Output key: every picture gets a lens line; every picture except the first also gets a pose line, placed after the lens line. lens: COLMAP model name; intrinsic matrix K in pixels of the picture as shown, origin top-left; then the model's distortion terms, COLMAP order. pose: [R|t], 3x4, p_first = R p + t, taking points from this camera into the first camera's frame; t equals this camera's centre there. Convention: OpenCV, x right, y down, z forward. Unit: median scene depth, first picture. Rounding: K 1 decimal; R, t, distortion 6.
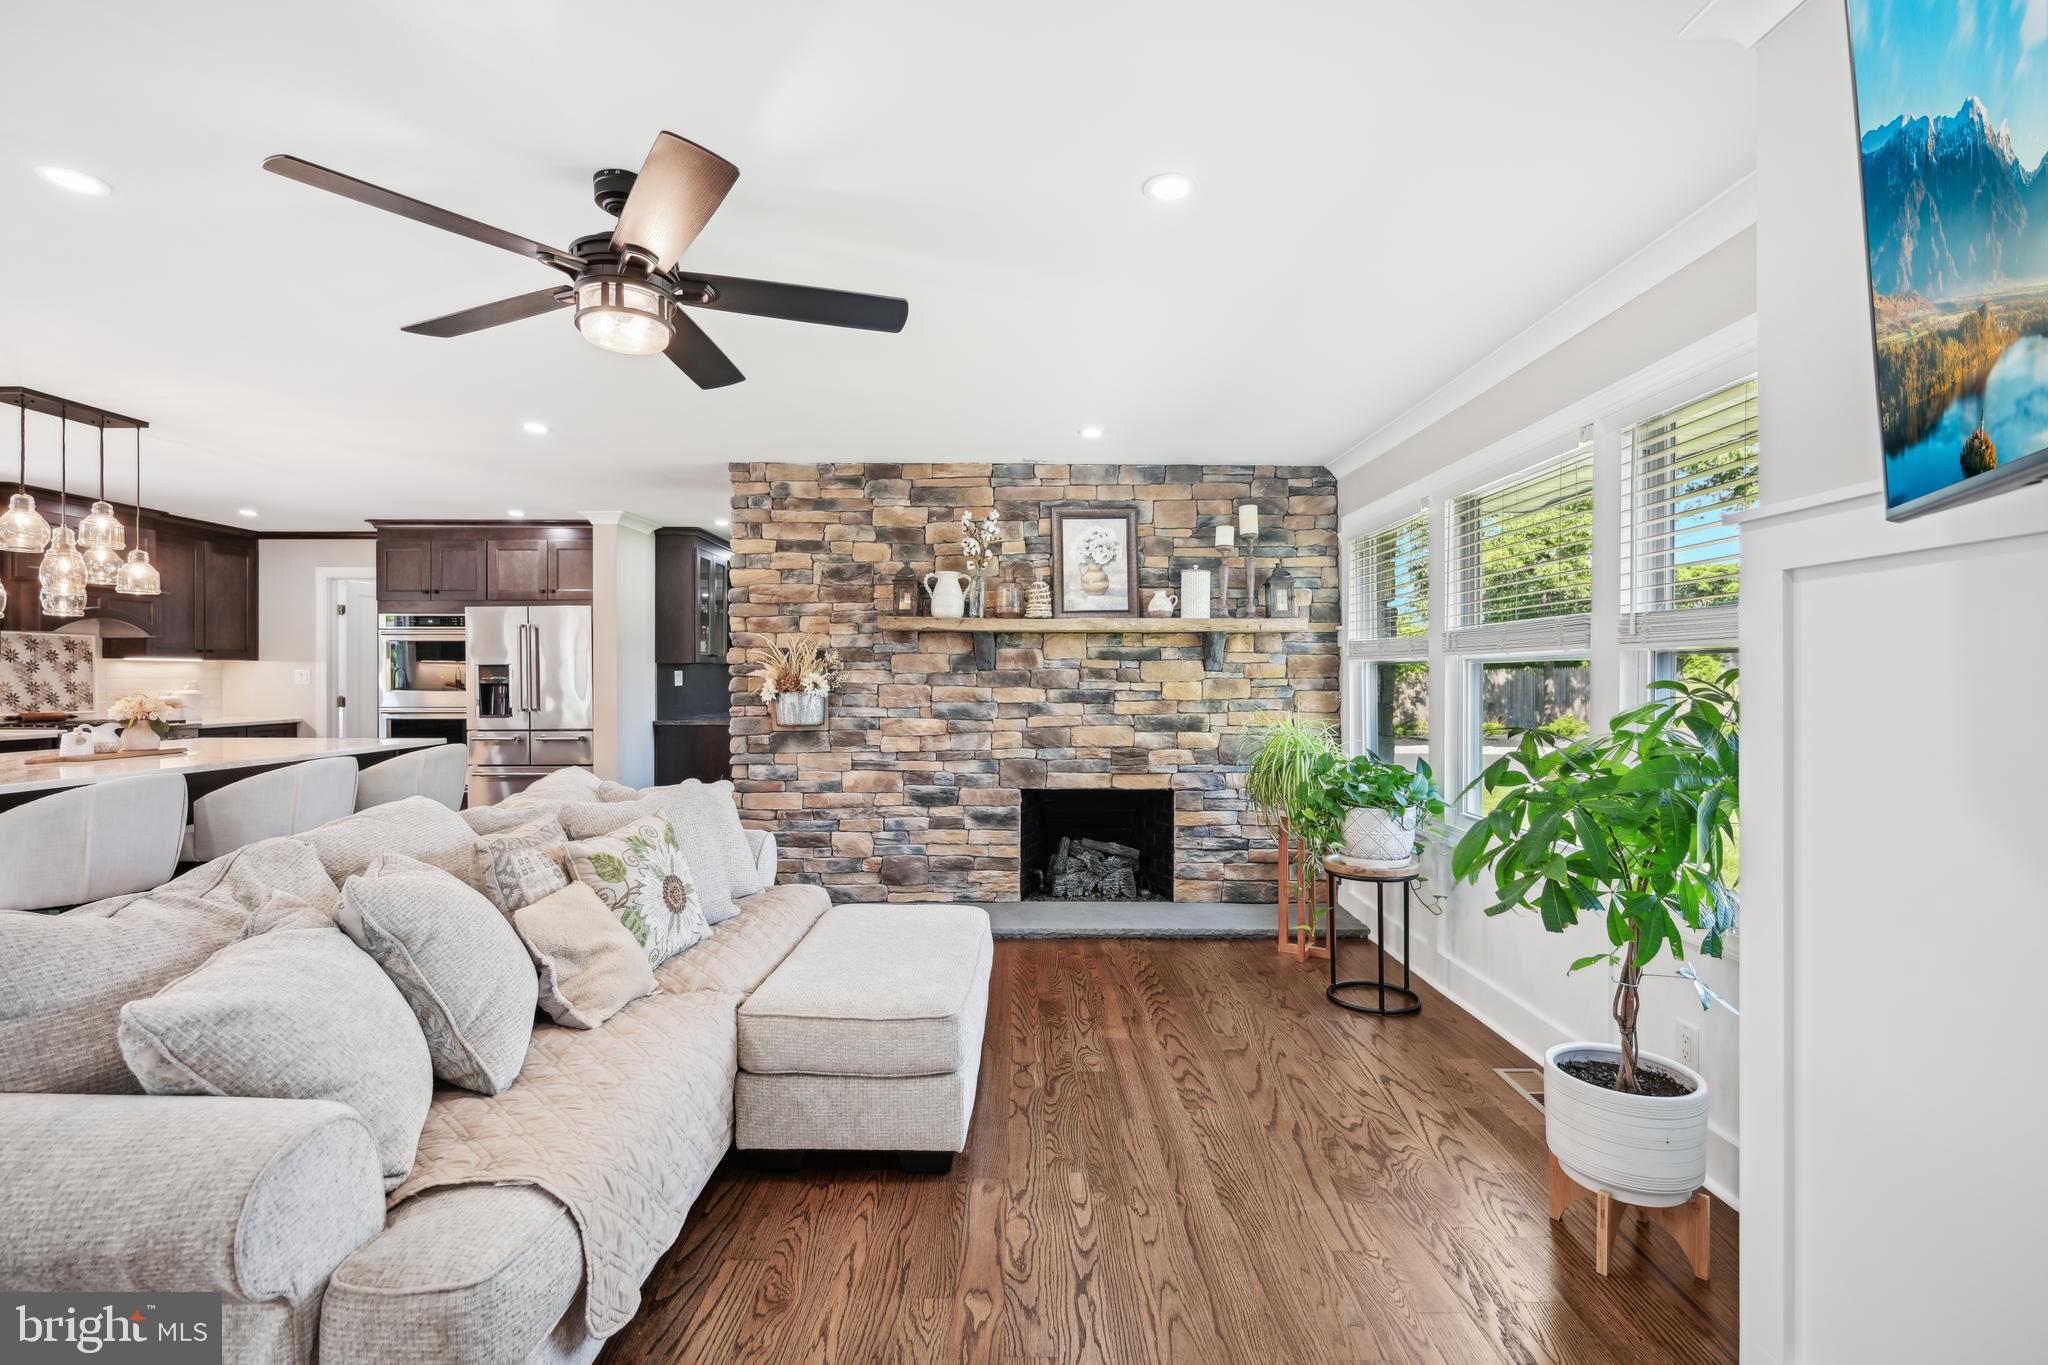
lens RADIAL K [[920.8, 0, 1024.0], [0, 920.8, 682.5], [0, 0, 1]] dist [-0.000522, -0.000272]
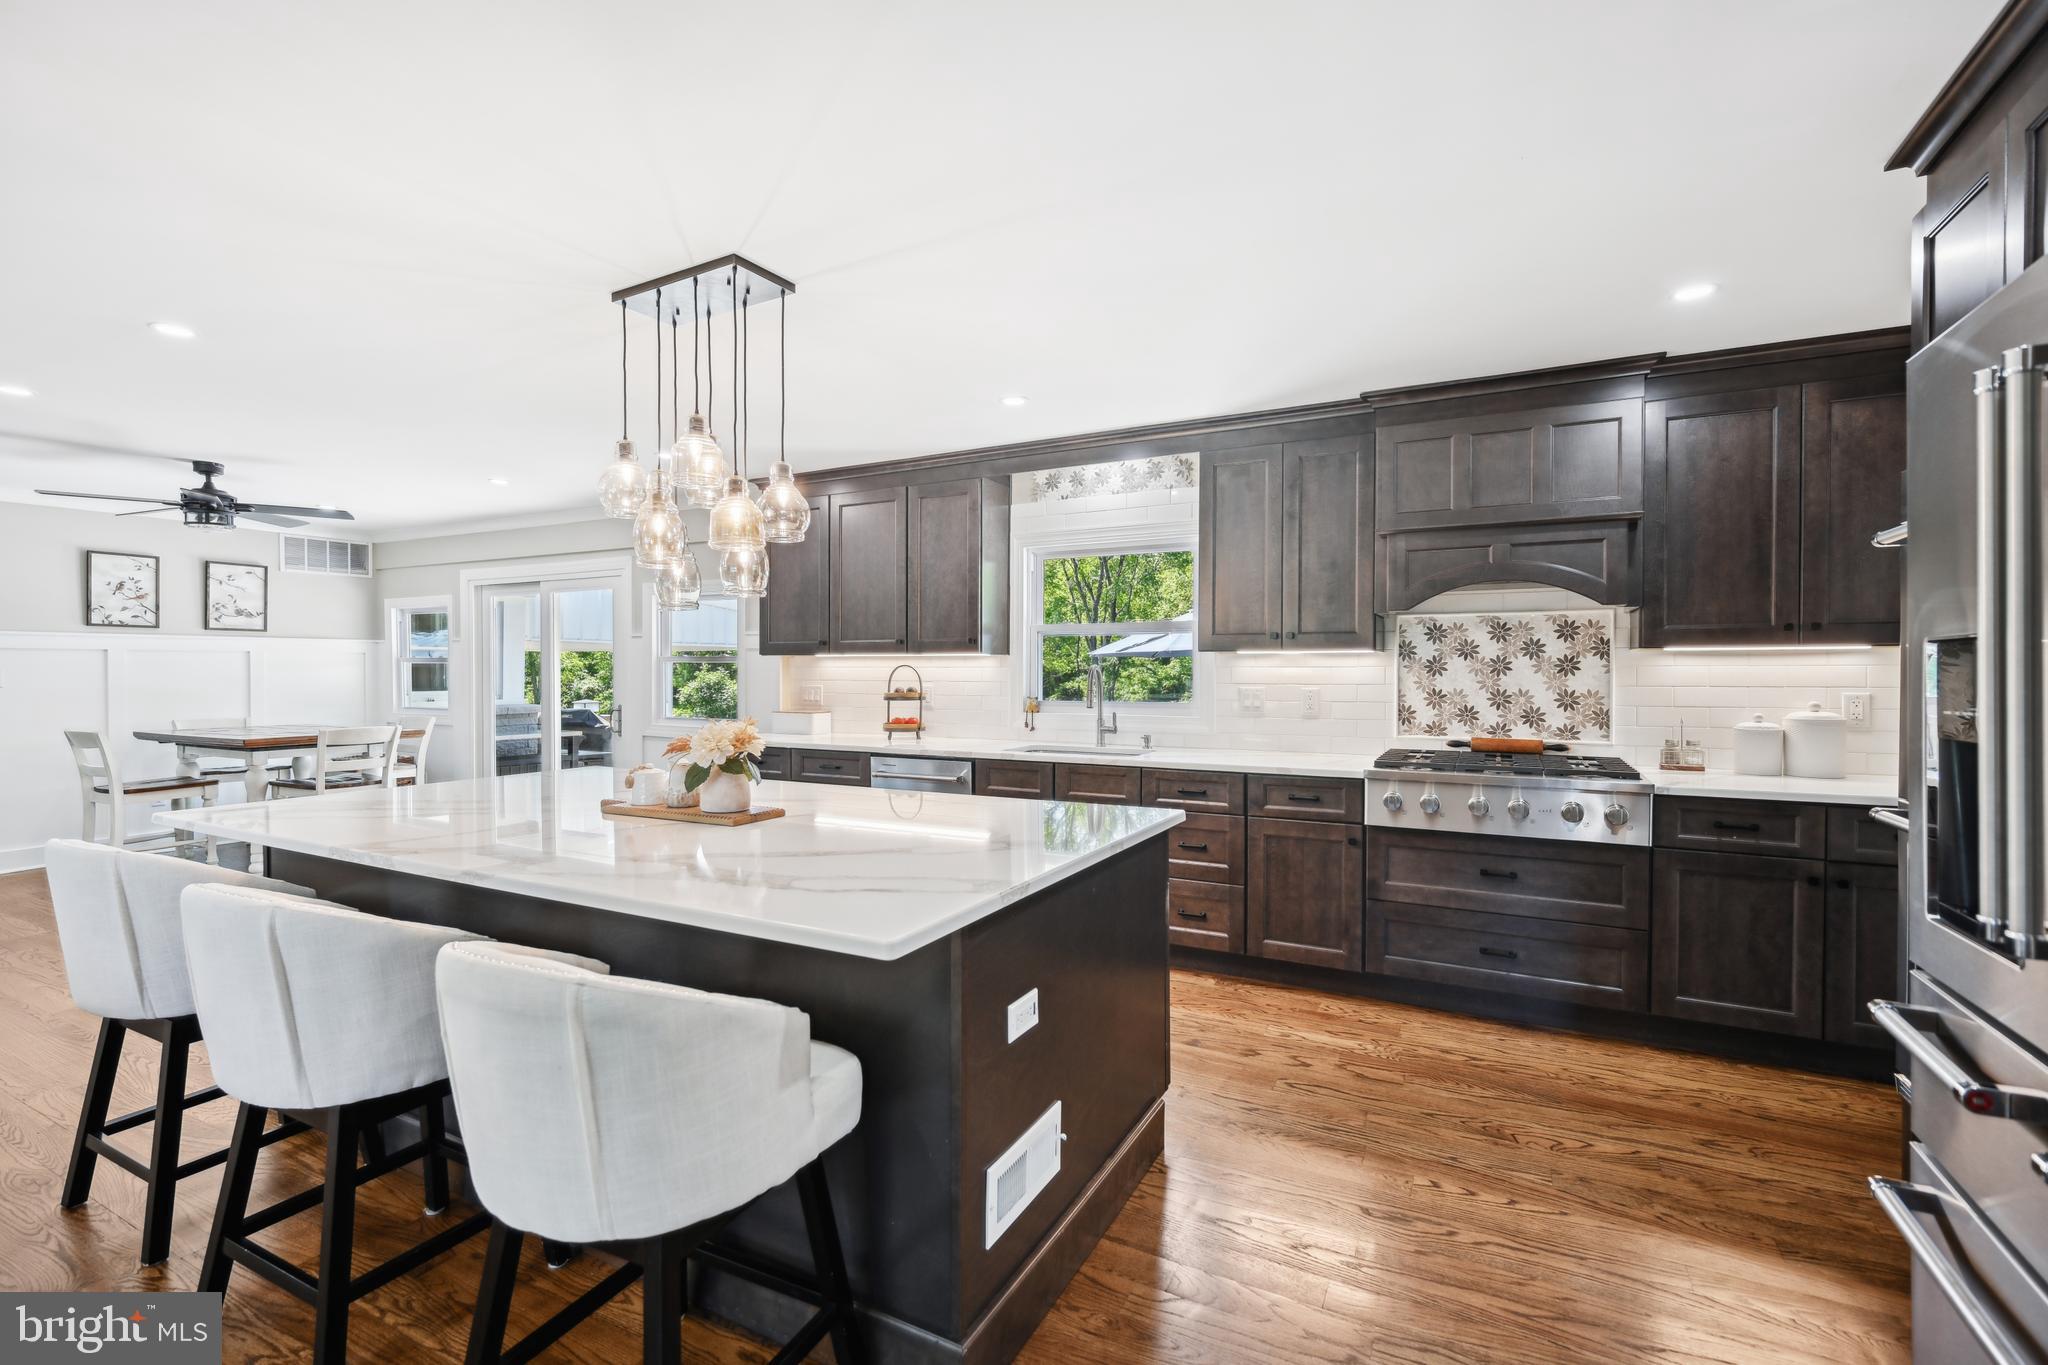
lens RADIAL K [[902.8, 0, 1012.1], [0, 902.8, 682.4], [0, 0, 1]] dist [0.001119, -0.000185]
pose [[-0.461552, 0.009992, -0.887057, -0.331014], [-0.006142, 0.999877, 0.014459, -0.011500], [0.887092, 0.012122, -0.461434, 0.903920]]
